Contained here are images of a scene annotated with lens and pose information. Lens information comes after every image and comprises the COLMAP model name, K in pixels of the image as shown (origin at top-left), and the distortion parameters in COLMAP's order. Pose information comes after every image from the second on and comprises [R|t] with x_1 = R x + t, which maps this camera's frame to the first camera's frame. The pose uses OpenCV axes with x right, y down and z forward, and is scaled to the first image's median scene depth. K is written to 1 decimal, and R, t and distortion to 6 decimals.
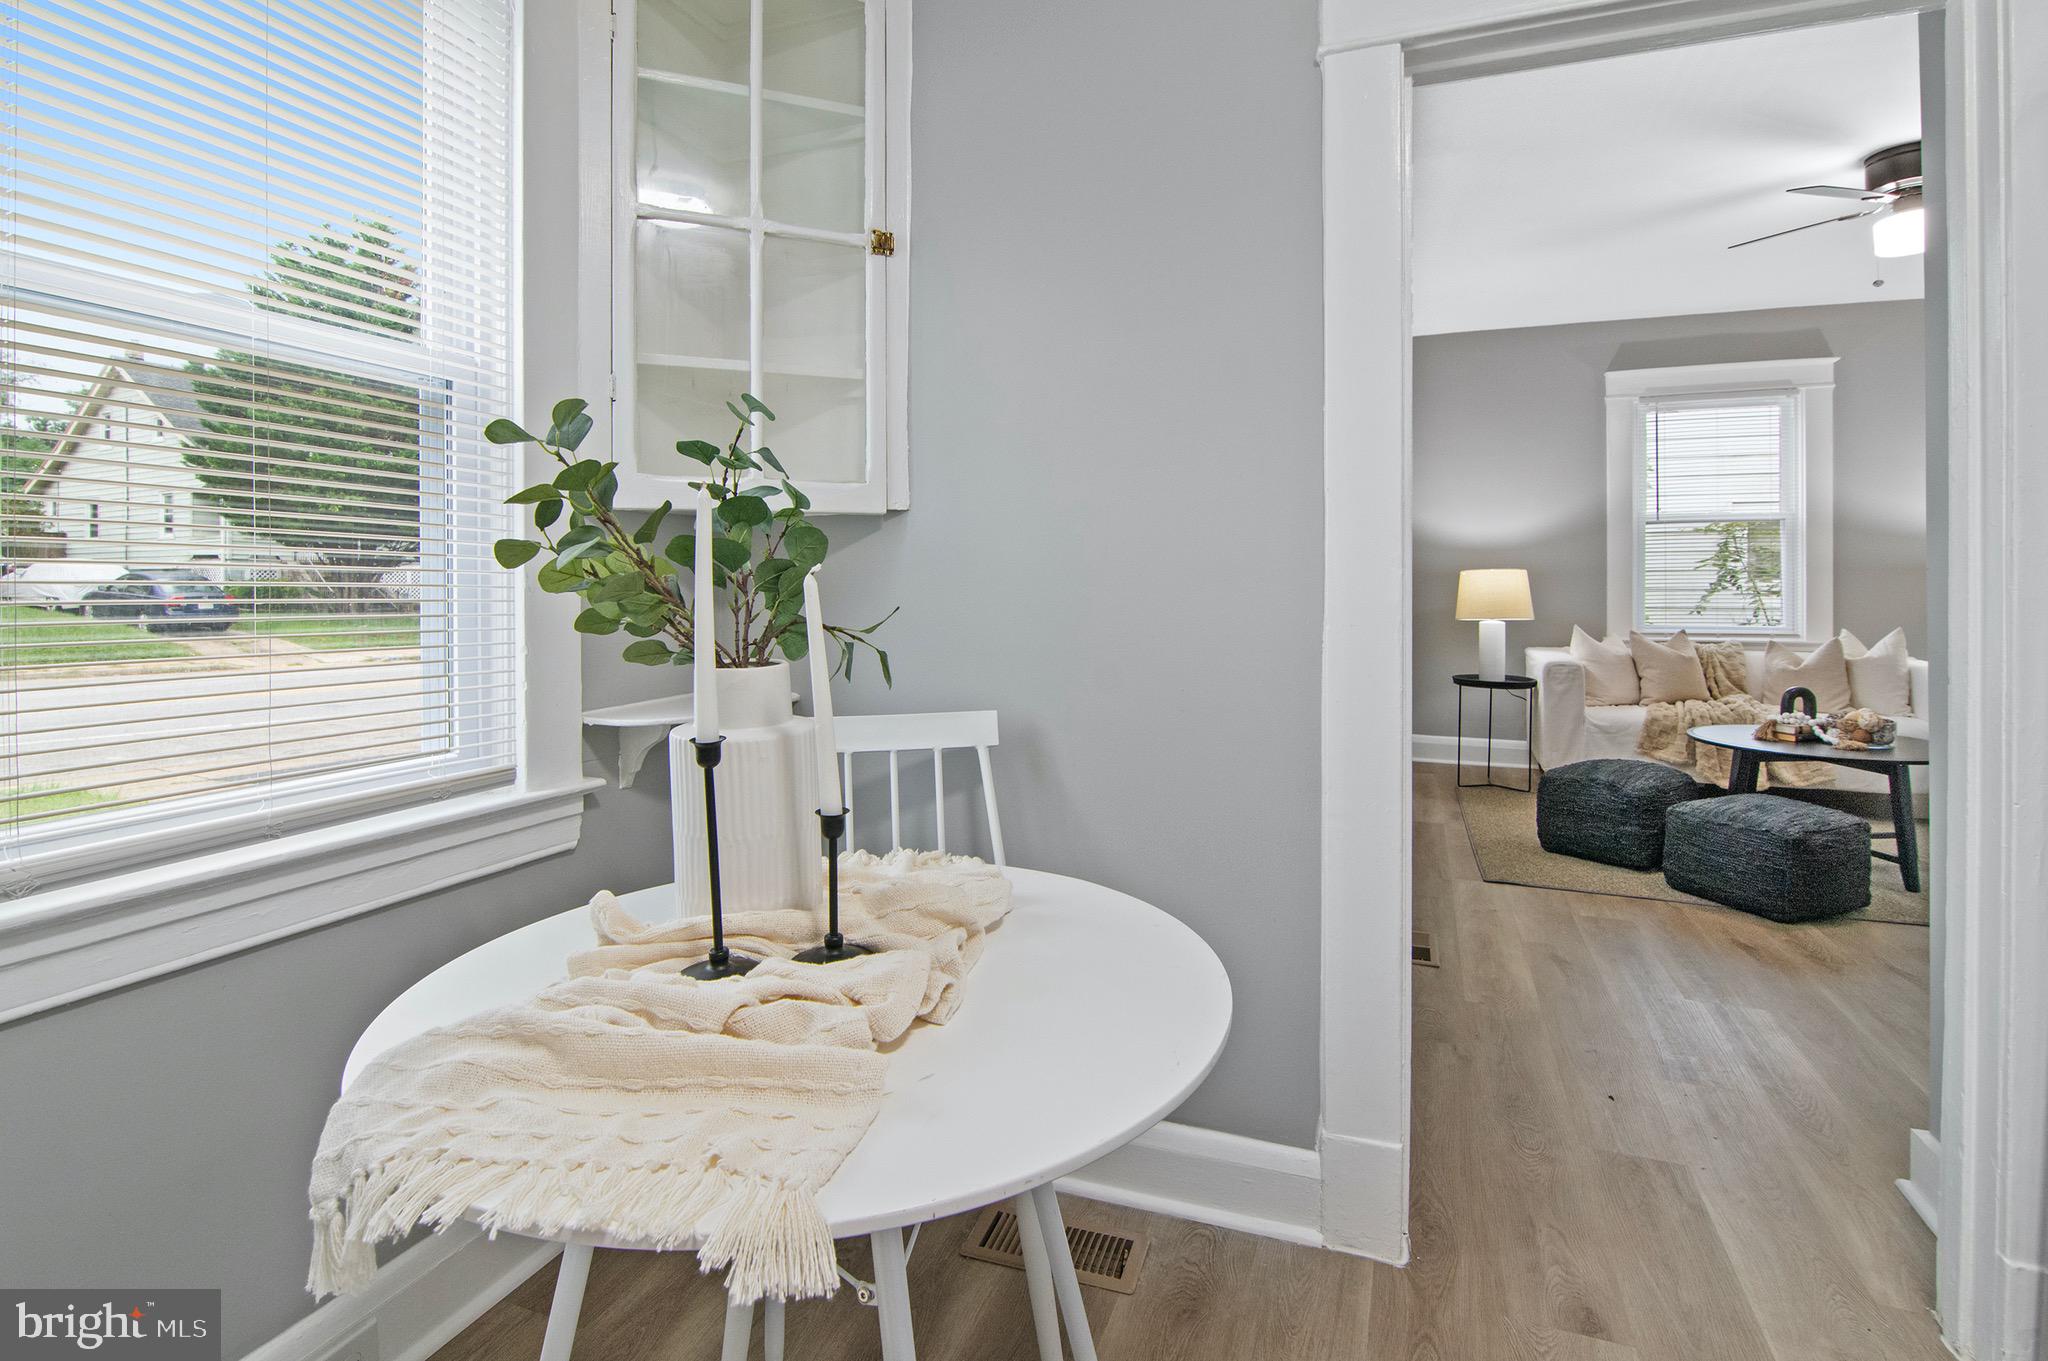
lens RADIAL K [[1031.3, 0, 1013.2], [0, 1031.3, 595.1], [0, 0, 1]] dist [-0.004750, -0.001364]
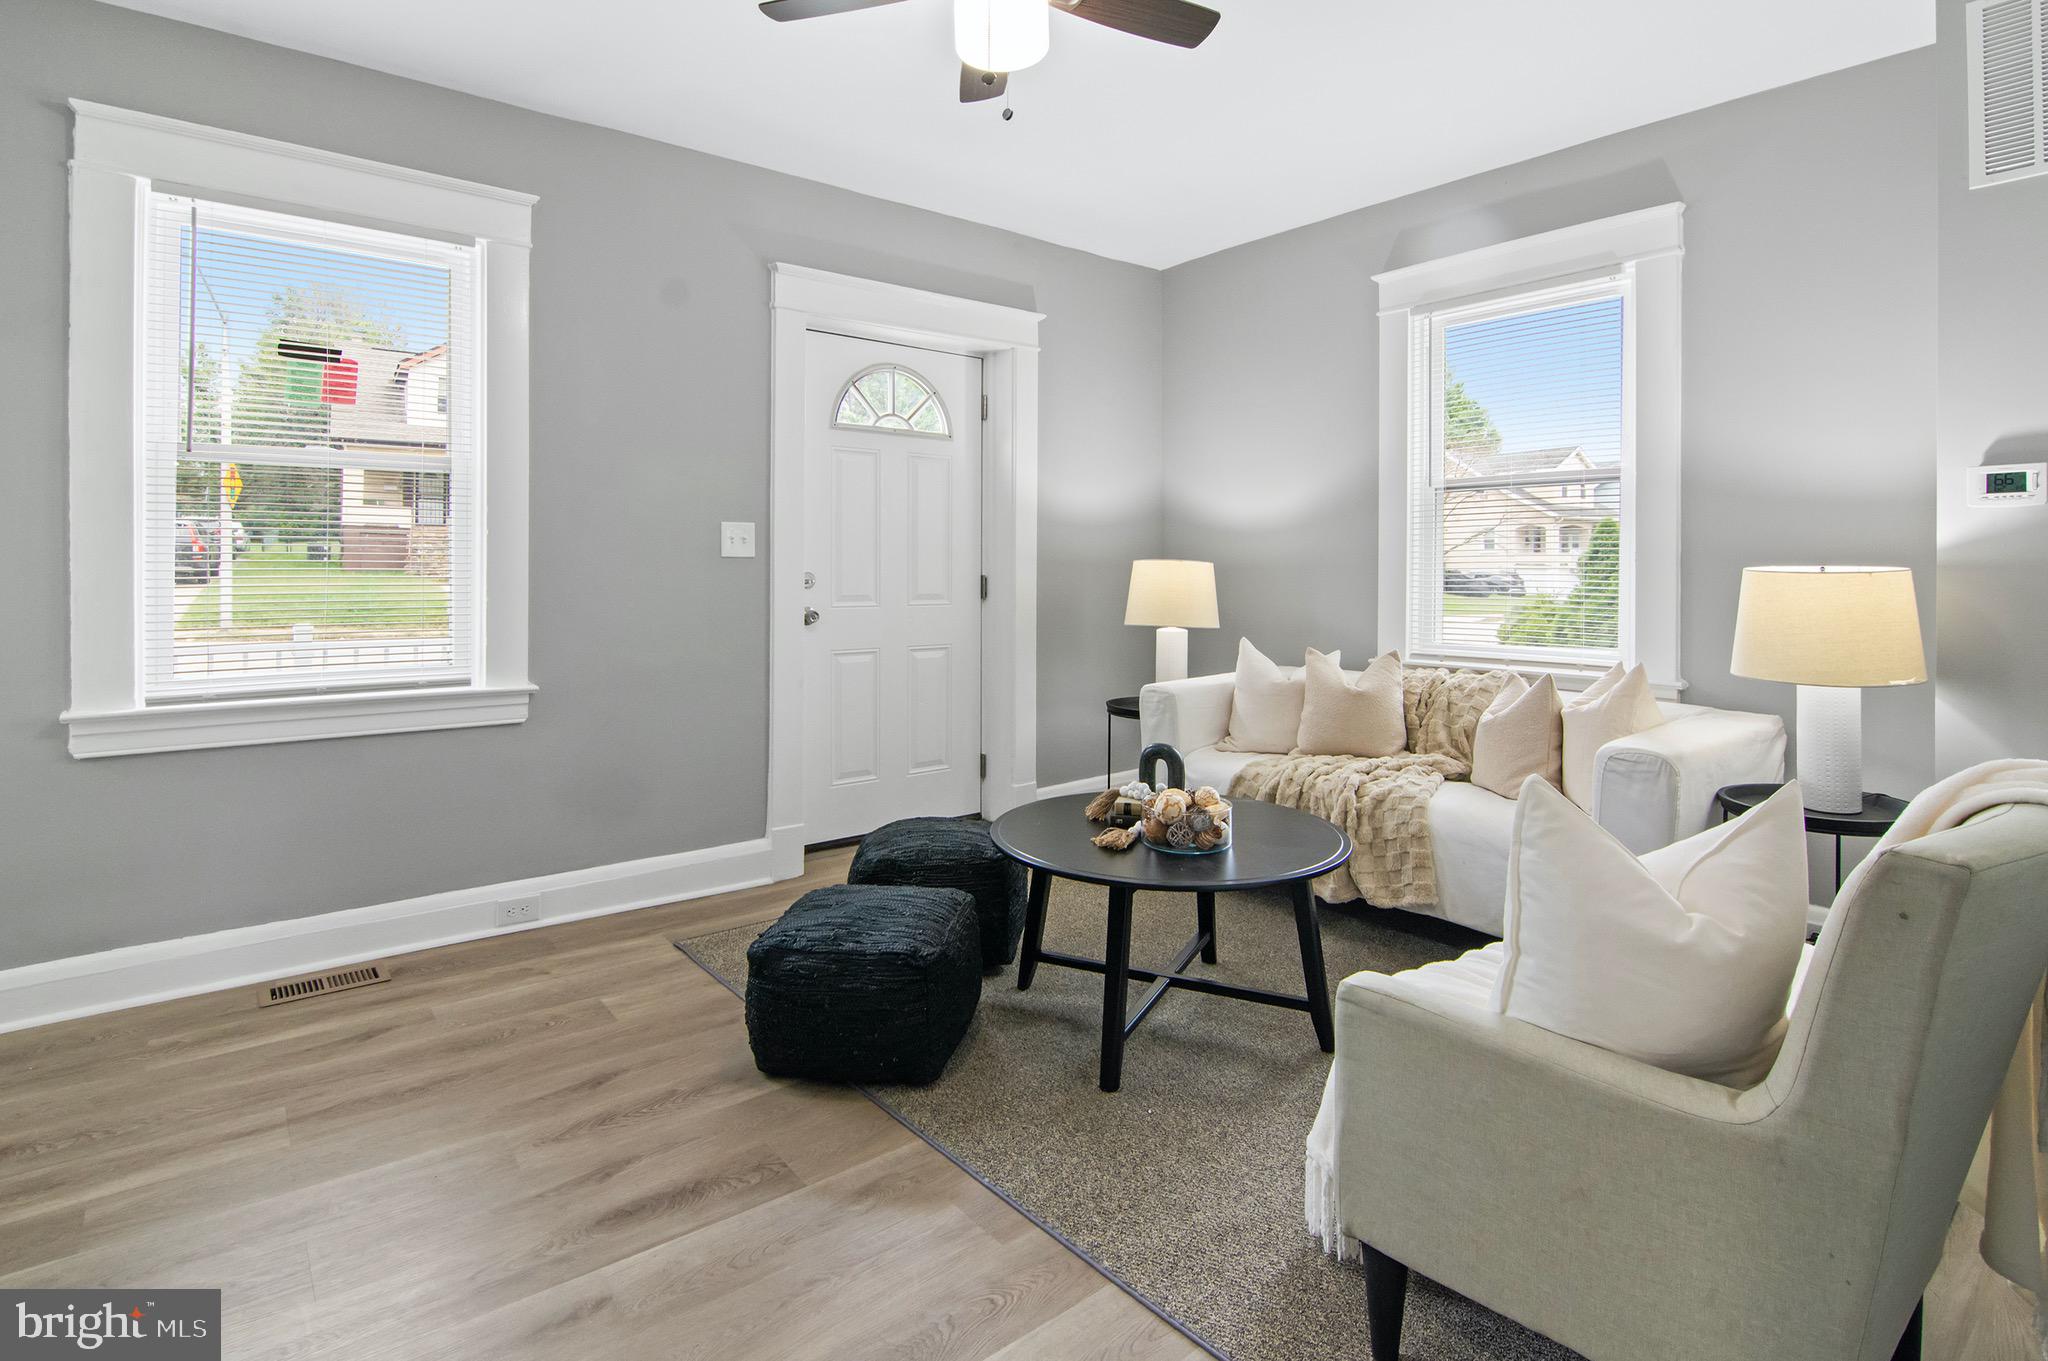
lens RADIAL K [[1030.0, 0, 1032.6], [0, 1030.0, 574.3], [0, 0, 1]] dist [-0.001862, -0.000269]
pose [[0.868612, 0.012789, -0.495327, 1.069257], [-0.014860, 0.999890, -0.000241, -0.016959], [0.495269, 0.007570, 0.868707, 0.419421]]
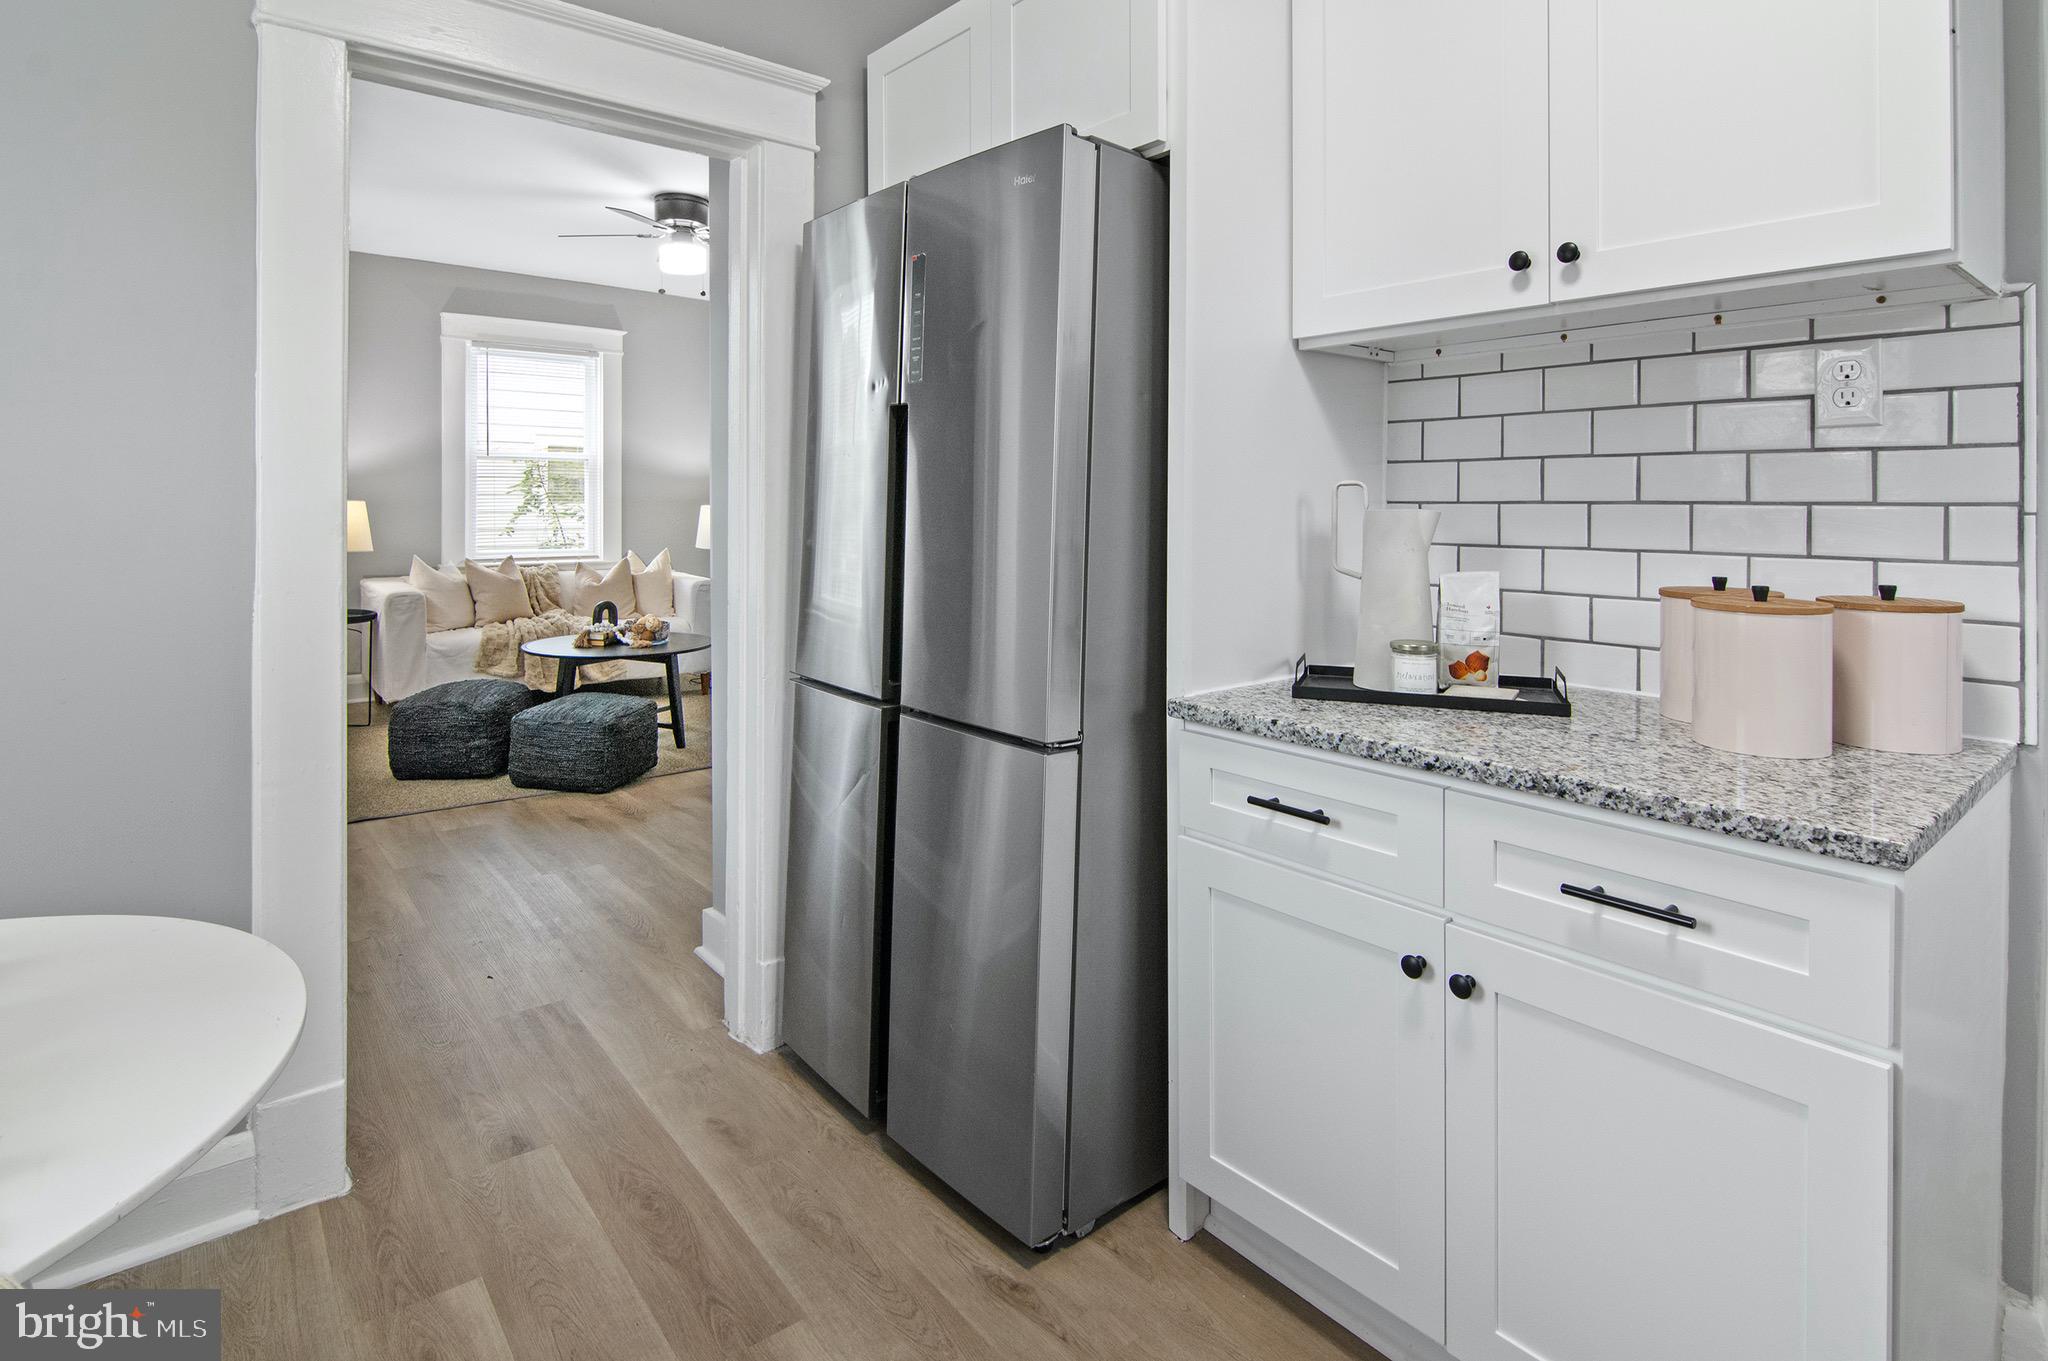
lens RADIAL K [[1046.7, 0, 1023.0], [0, 1046.7, 509.6], [0, 0, 1]] dist [-0.003400, -0.001009]
pose [[0.489961, -0.002141, 0.871742, -0.092322], [0.002136, 0.999997, 0.001256, -0.022815], [-0.871742, 0.001246, 0.489964, -0.058936]]
